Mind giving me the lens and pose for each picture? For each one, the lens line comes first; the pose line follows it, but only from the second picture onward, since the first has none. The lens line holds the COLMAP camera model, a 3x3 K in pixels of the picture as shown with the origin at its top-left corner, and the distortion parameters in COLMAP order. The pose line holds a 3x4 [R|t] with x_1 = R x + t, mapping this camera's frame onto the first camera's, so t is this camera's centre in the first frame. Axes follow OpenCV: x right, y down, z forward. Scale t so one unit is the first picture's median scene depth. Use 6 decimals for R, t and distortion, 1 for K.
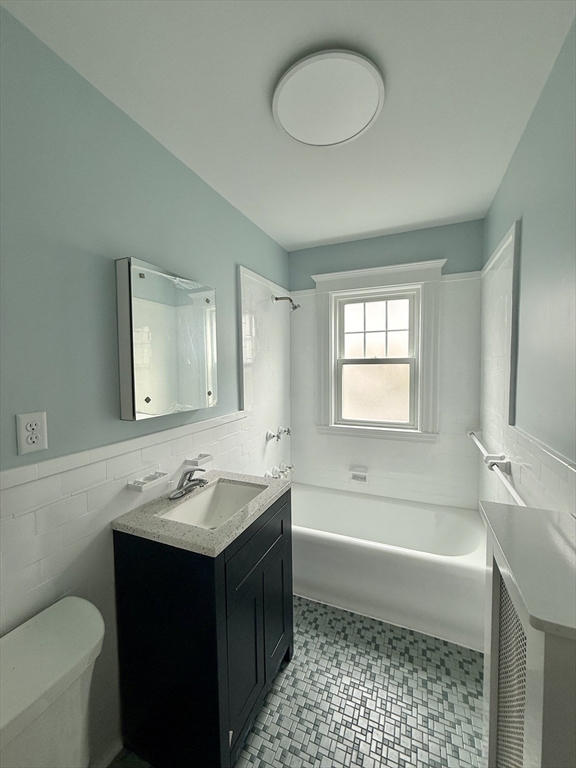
lens RADIAL K [[302.5, 0, 290.1], [0, 302.5, 383.8], [0, 0, 1]] dist [0.001797, -0.000291]
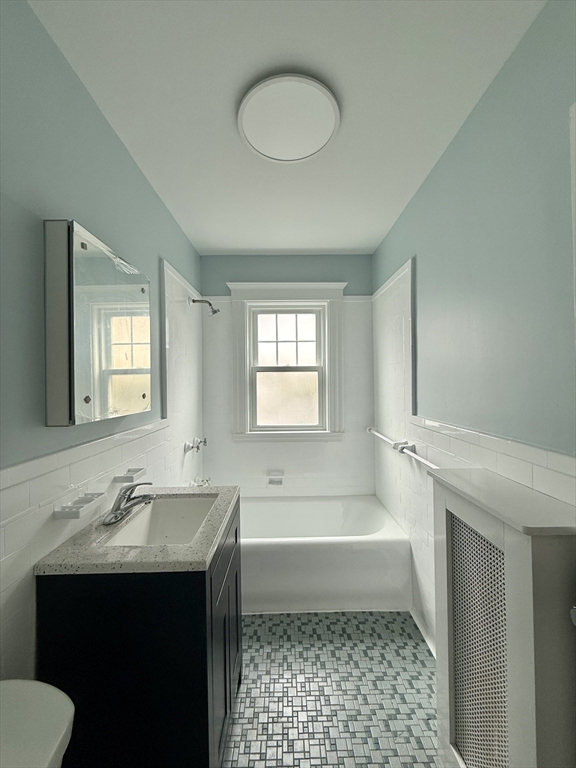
lens RADIAL K [[302.5, 0, 288.4], [0, 302.5, 383.8], [0, 0, 1]] dist [0.001797, -0.000291]
pose [[0.916486, -0.003397, 0.400051, -0.212480], [0.025312, 0.998453, -0.049509, 0.045332], [-0.399264, 0.055501, 0.915154, 0.037328]]
